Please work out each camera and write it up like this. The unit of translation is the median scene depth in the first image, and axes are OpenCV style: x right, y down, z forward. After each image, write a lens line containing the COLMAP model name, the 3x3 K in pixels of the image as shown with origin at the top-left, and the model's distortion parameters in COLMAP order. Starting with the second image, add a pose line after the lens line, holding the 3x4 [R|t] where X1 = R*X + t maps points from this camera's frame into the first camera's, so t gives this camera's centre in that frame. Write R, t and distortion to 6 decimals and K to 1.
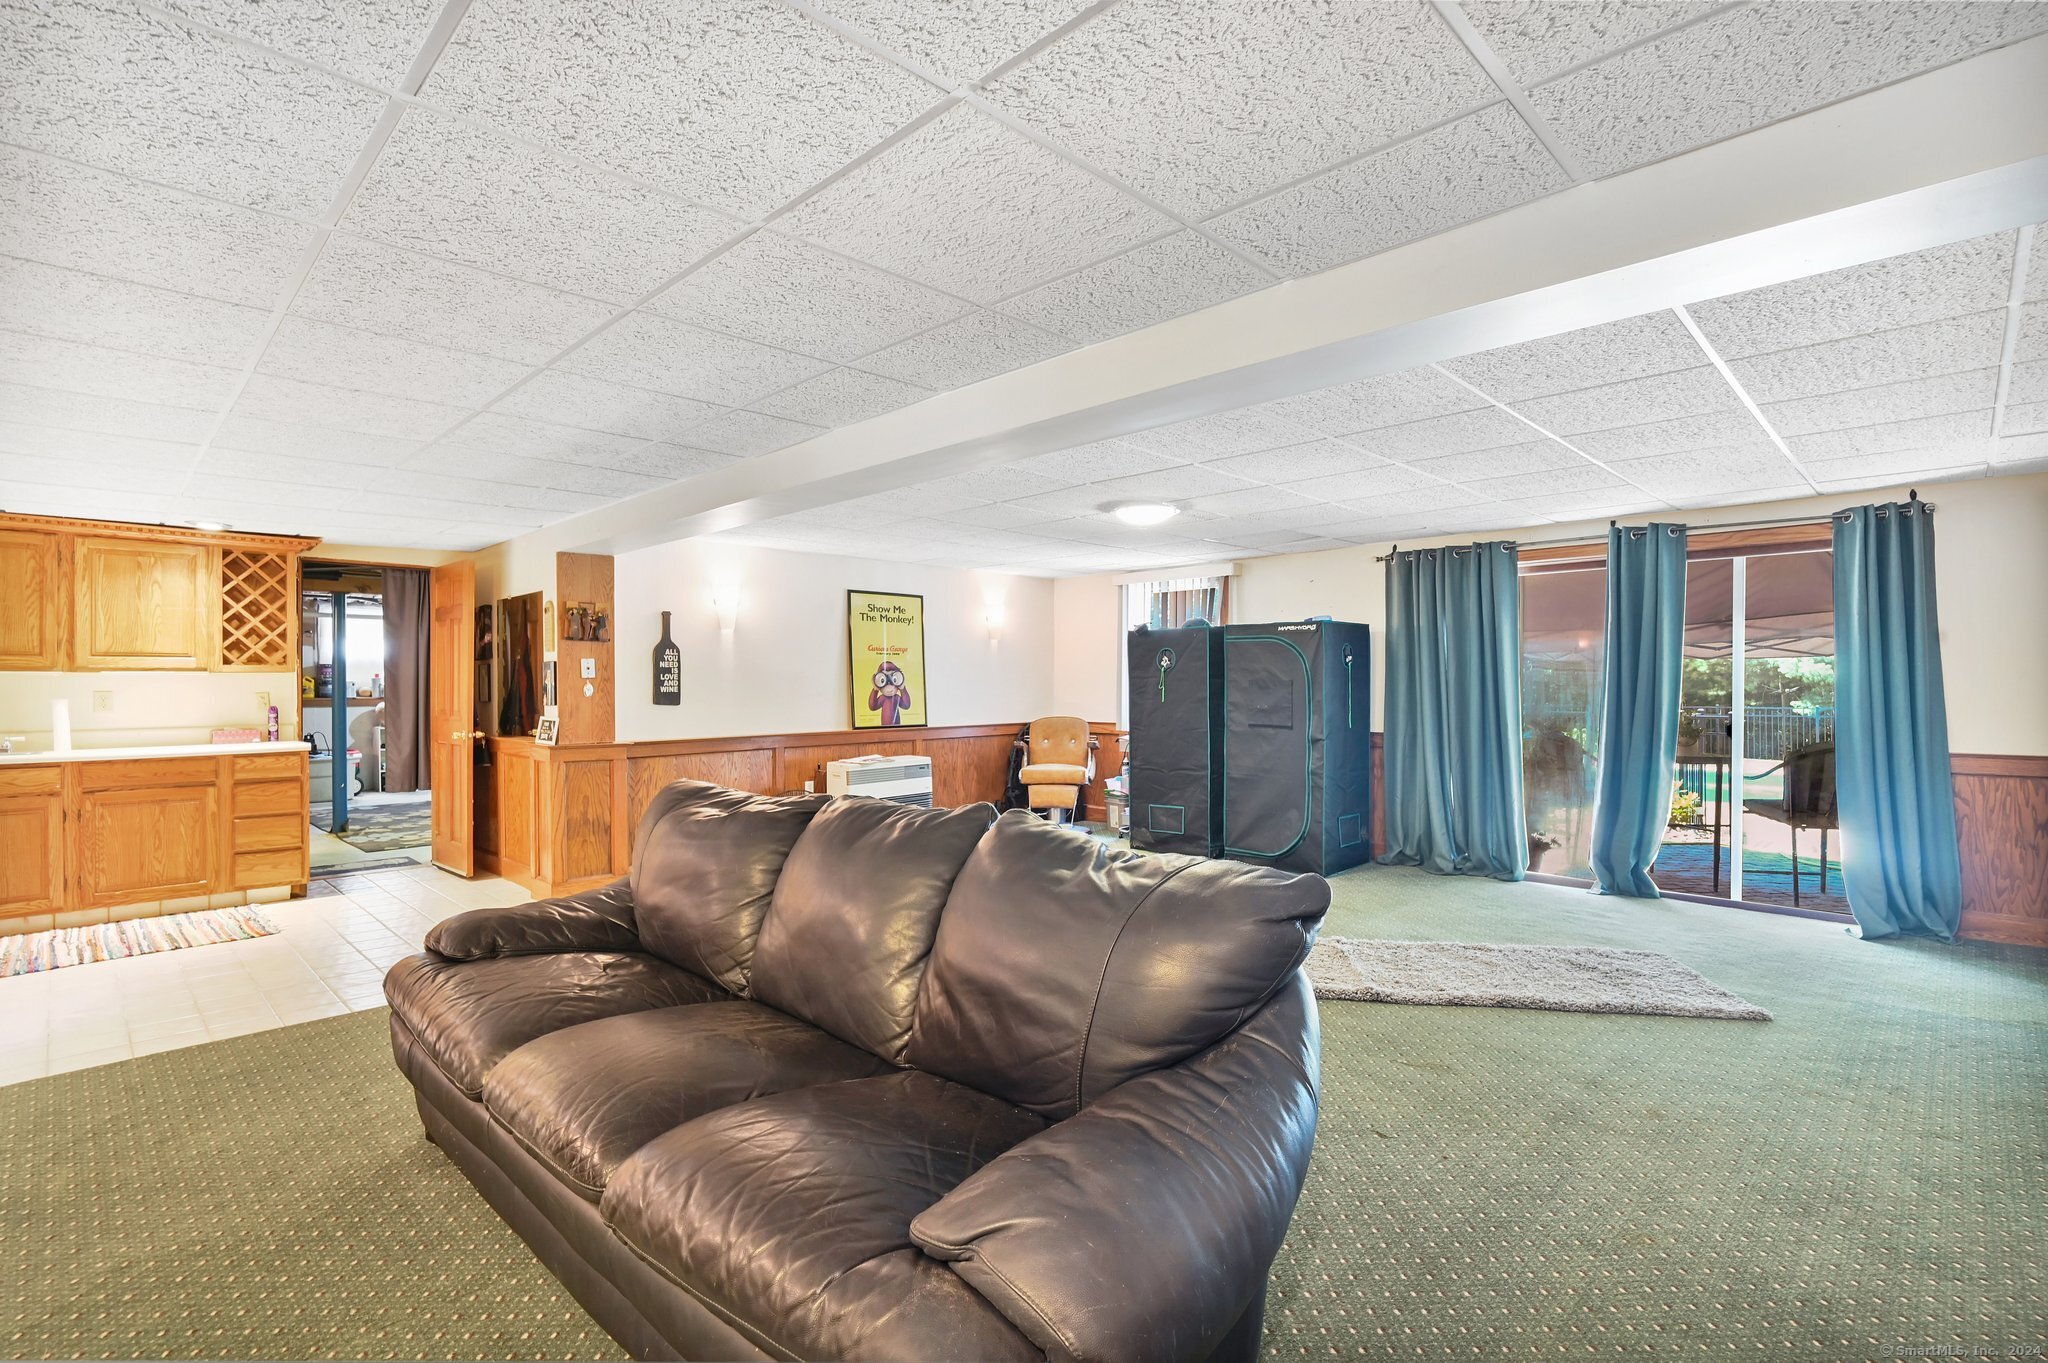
lens RADIAL K [[958.4, 0, 1044.2], [0, 958.4, 673.7], [0, 0, 1]] dist [-0.005193, -0.000098]
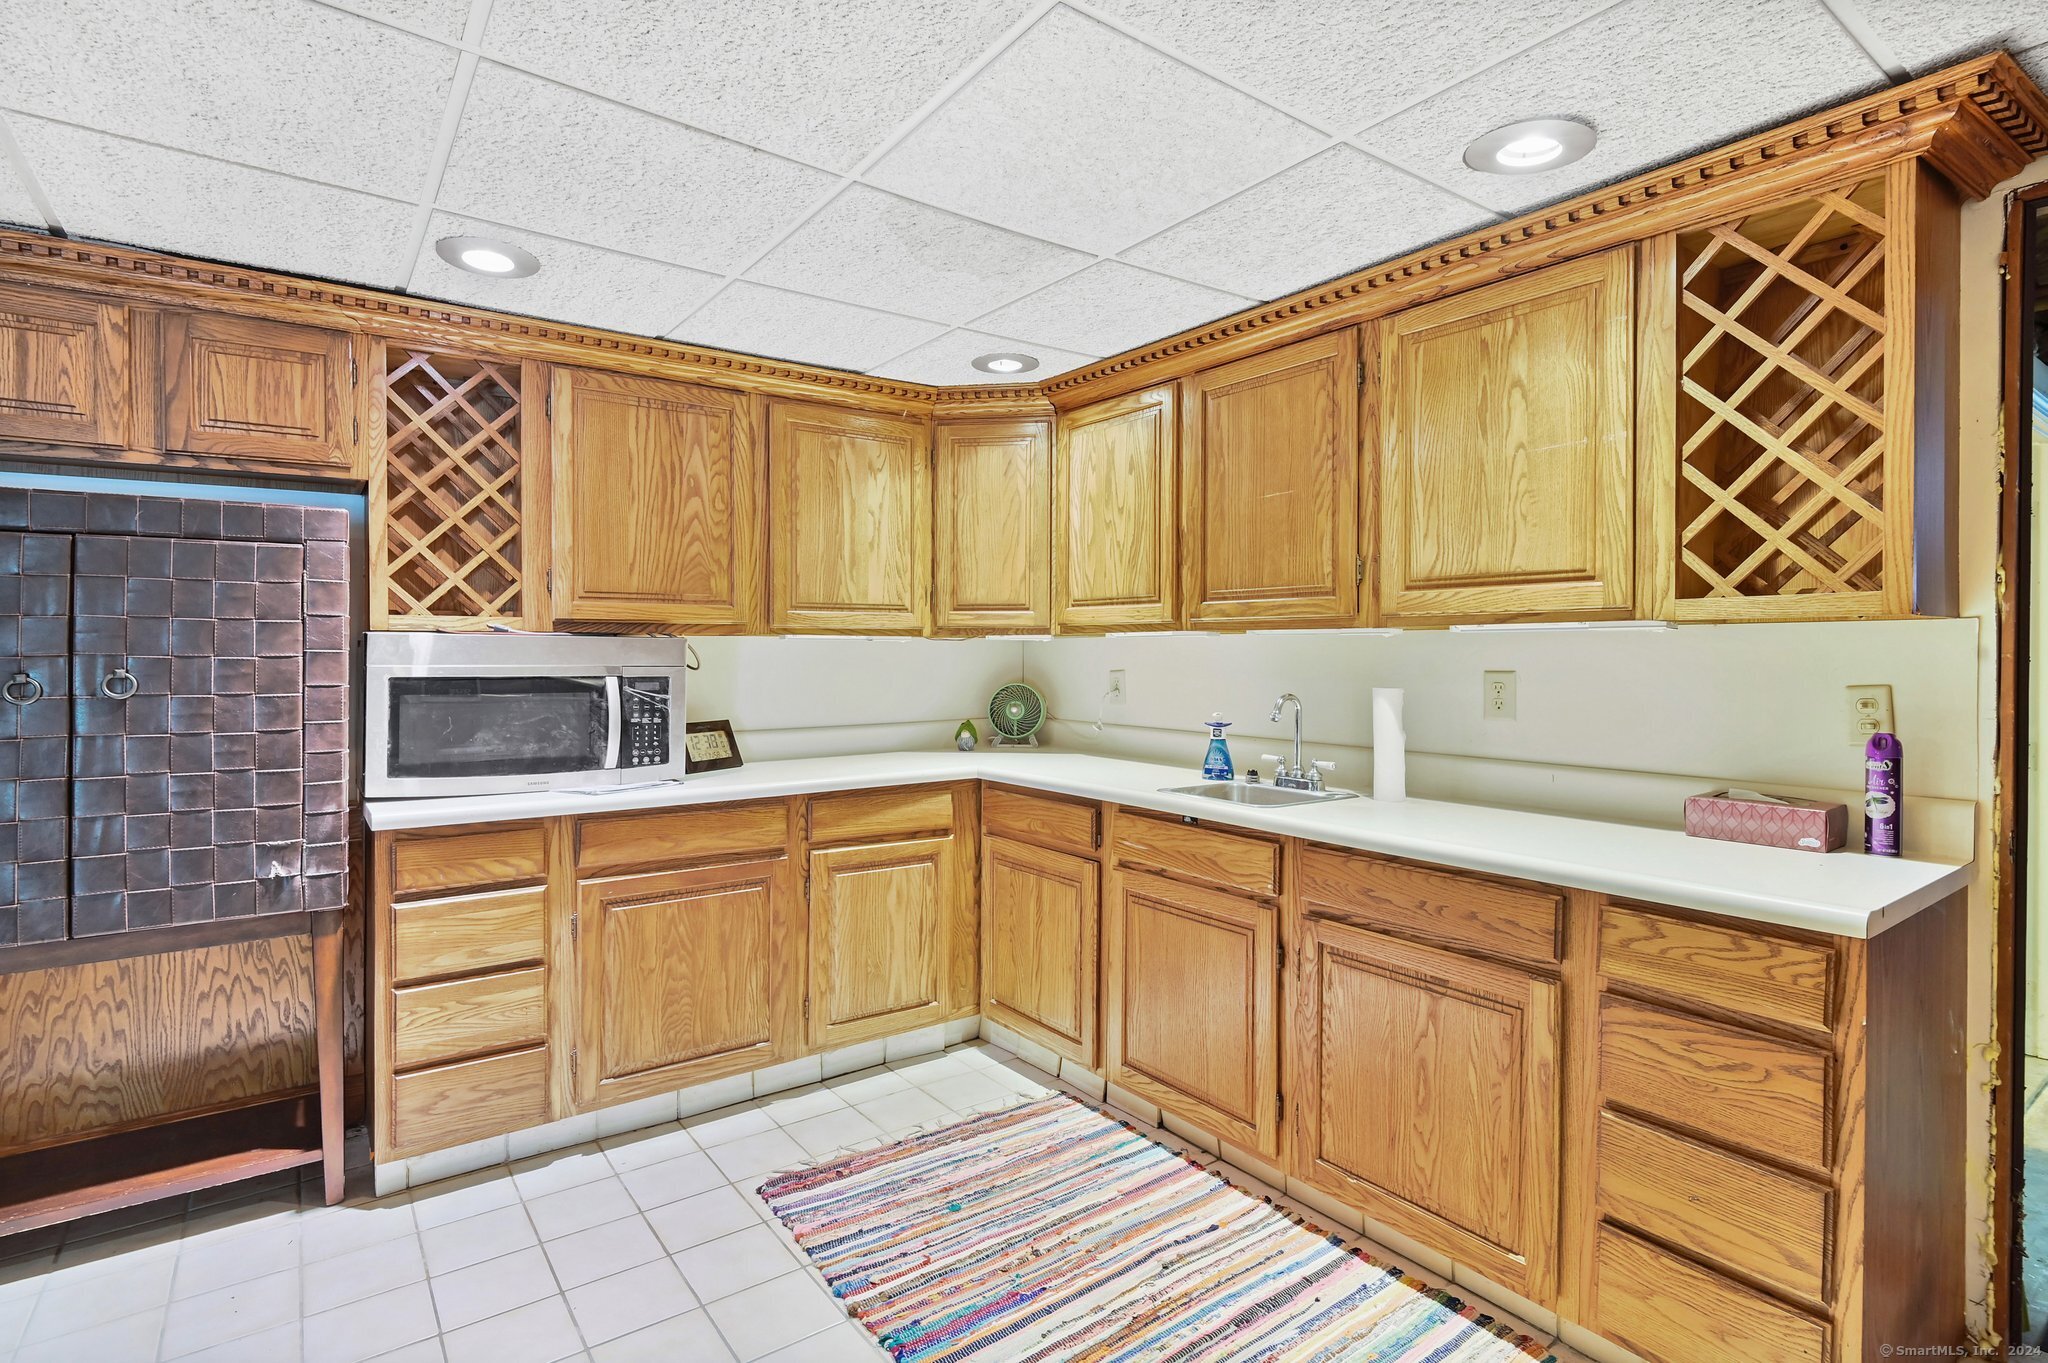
lens RADIAL K [[988.1, 0, 987.1], [0, 988.1, 673.7], [0, 0, 1]] dist [-0.018631, -0.000462]
pose [[-0.208787, 0.025975, -0.977616, -0.506581], [0.007582, 0.999660, 0.024941, 0.006208], [0.977932, -0.002205, -0.208913, 0.871439]]
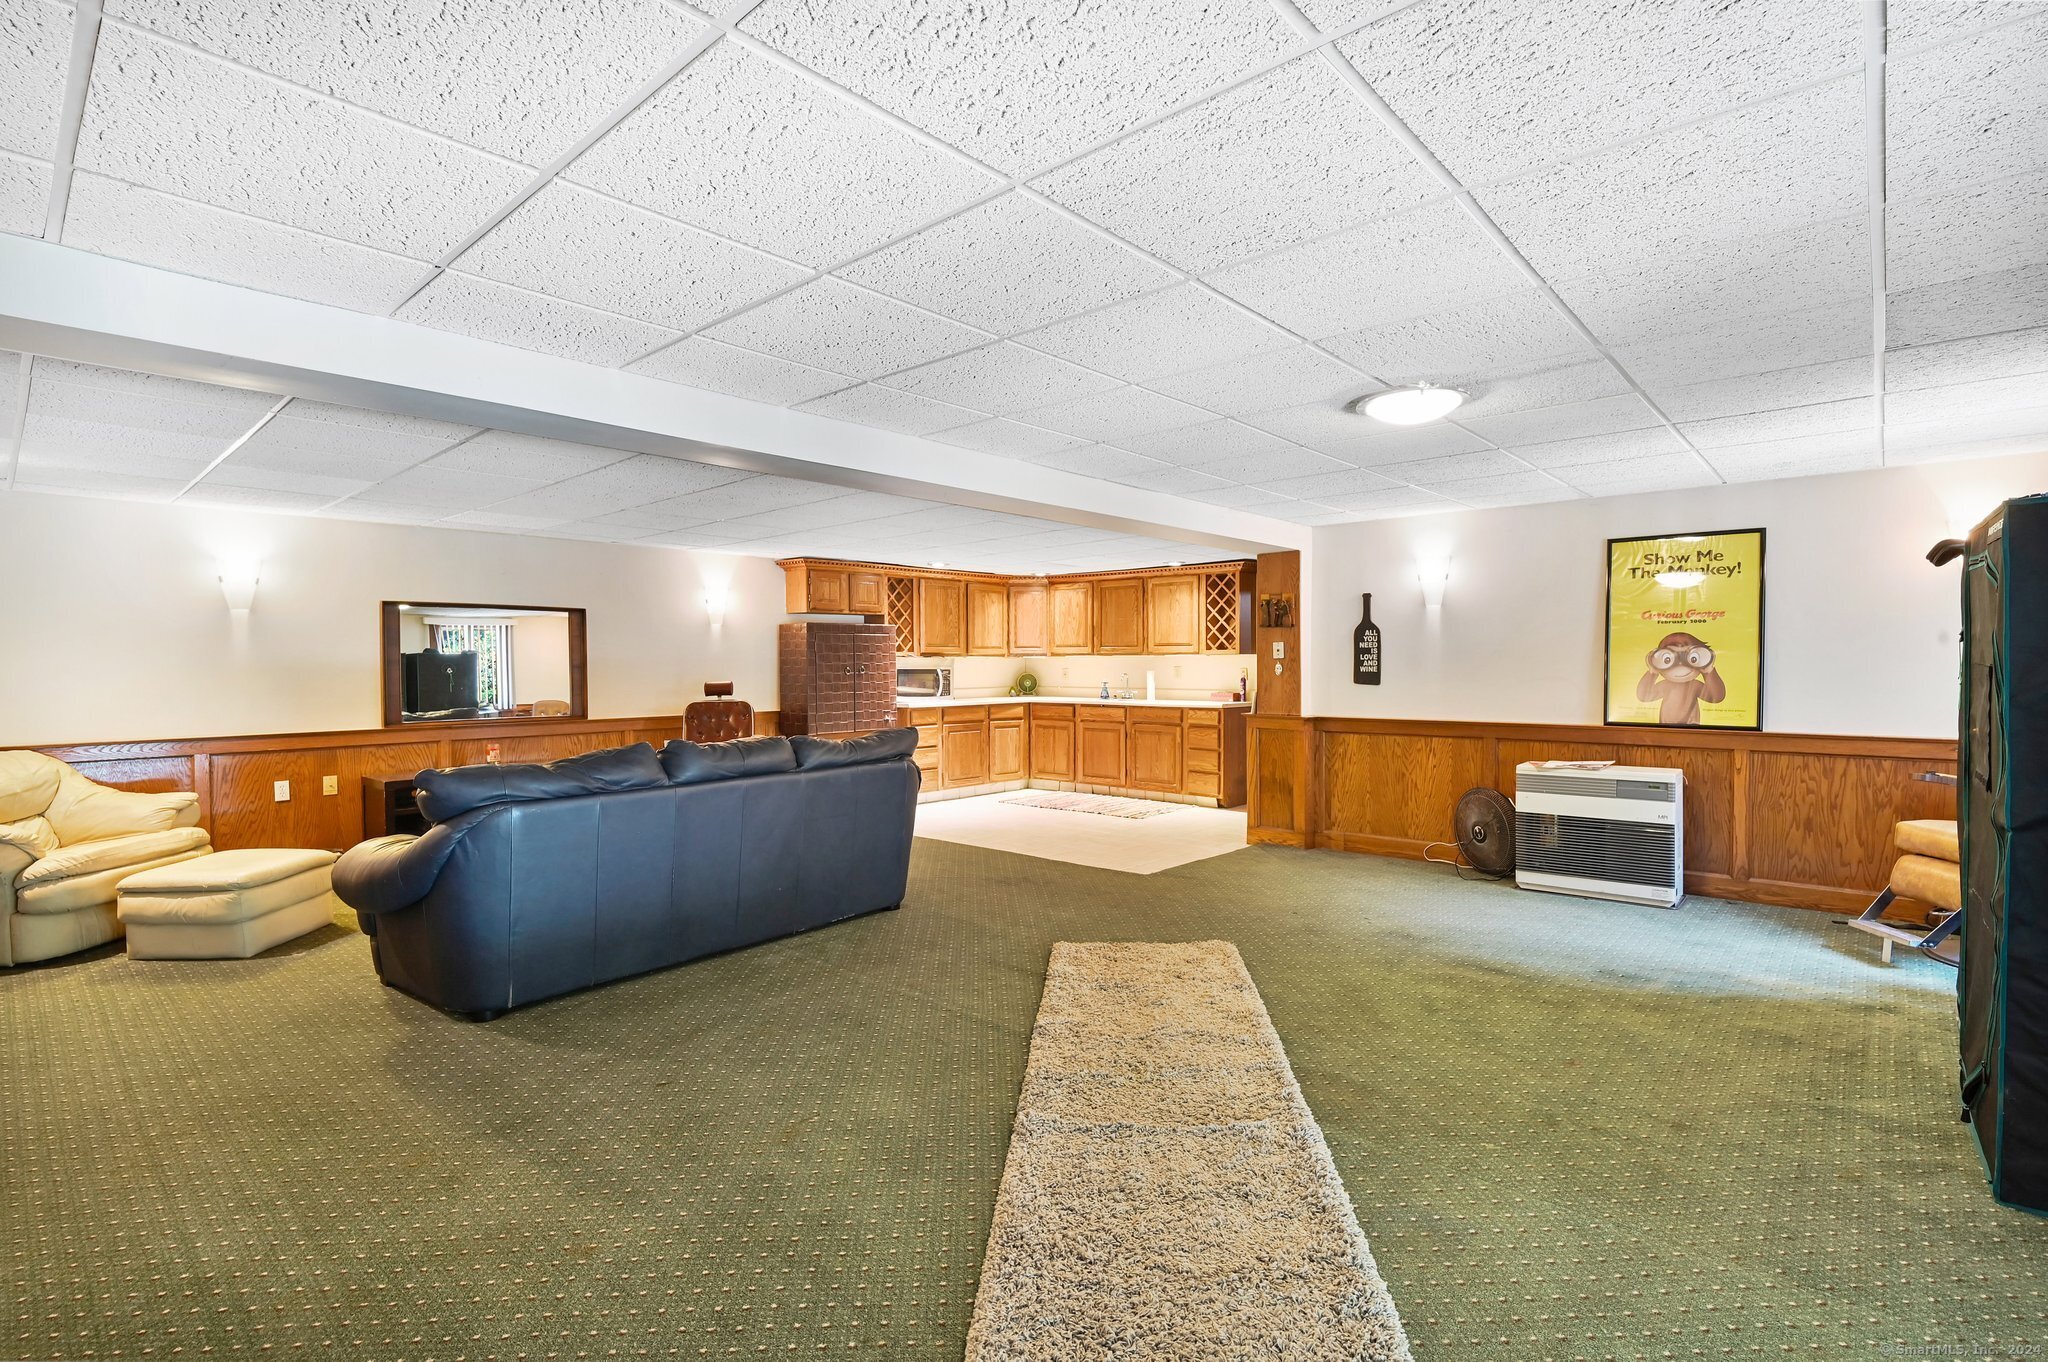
lens RADIAL K [[958.4, 0, 1037.0], [0, 958.4, 684.2], [0, 0, 1]] dist [-0.005193, -0.000098]
pose [[0.041457, 0.025967, -0.998803, 0.702566], [0.009824, 0.999603, 0.026396, 0.002230], [0.999092, -0.010906, 0.041186, 0.685474]]
